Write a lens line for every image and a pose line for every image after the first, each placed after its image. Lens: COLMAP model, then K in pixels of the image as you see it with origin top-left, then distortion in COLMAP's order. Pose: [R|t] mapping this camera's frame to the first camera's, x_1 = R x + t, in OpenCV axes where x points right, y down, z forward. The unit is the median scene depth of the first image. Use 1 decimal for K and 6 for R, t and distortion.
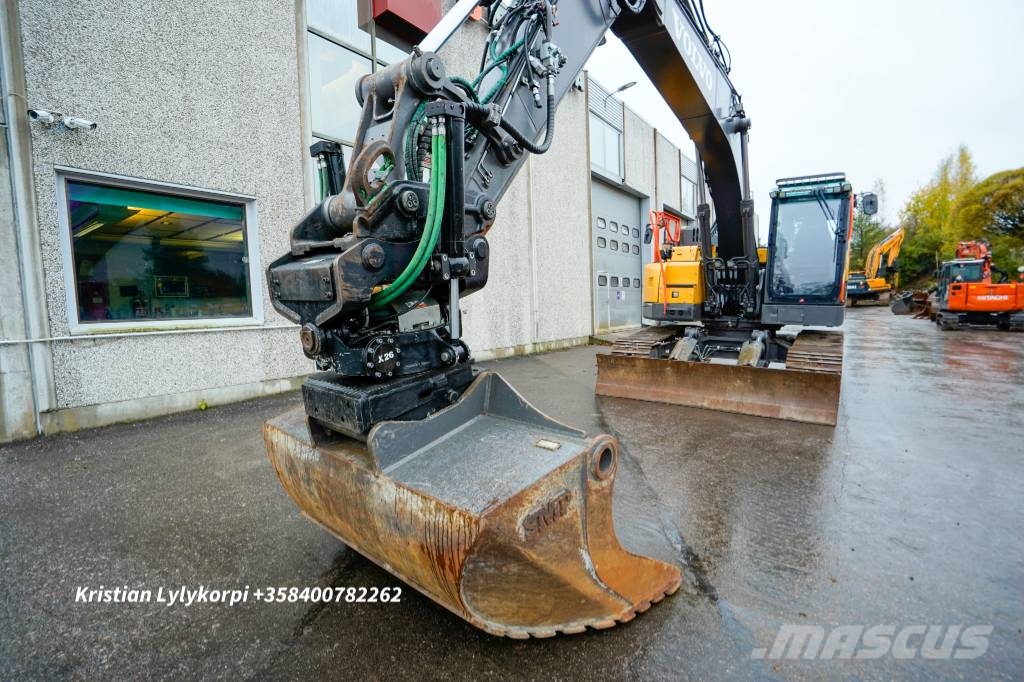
lens RADIAL K [[477.6, 0, 499.4], [0, 477.6, 344.4], [0, 0, 1]] dist [-0.050528, 0.015917]
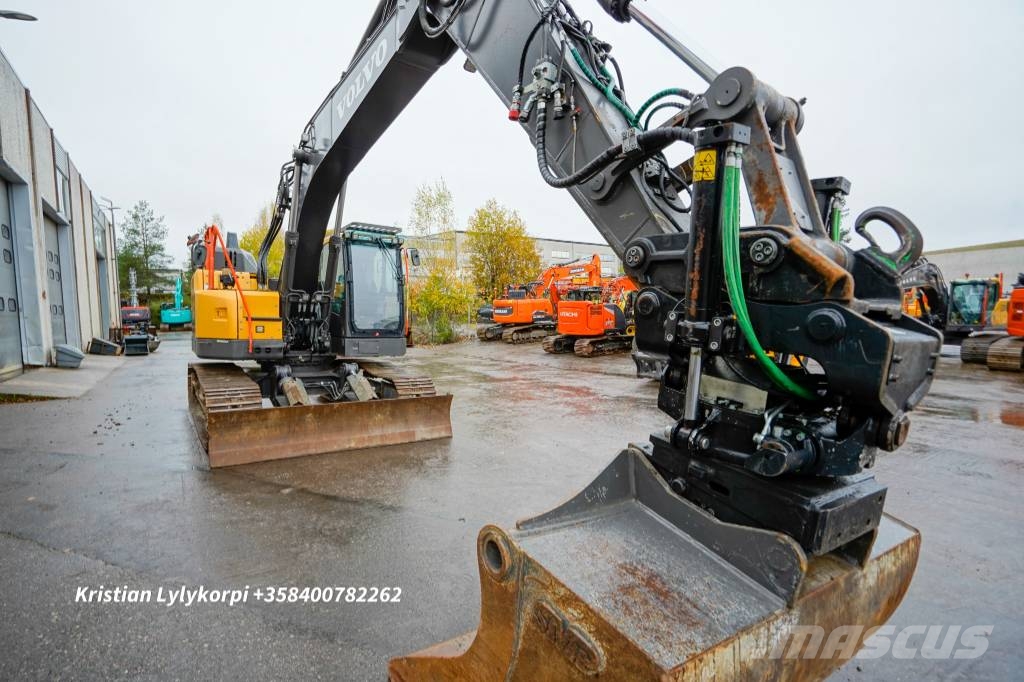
lens RADIAL K [[477.6, 0, 498.7], [0, 477.6, 347.0], [0, 0, 1]] dist [-0.050528, 0.015917]
pose [[0.307331, -0.042308, 0.950662, -0.169599], [0.084451, 0.996282, 0.017037, -0.028085], [-0.947848, 0.075048, 0.309761, 0.181067]]
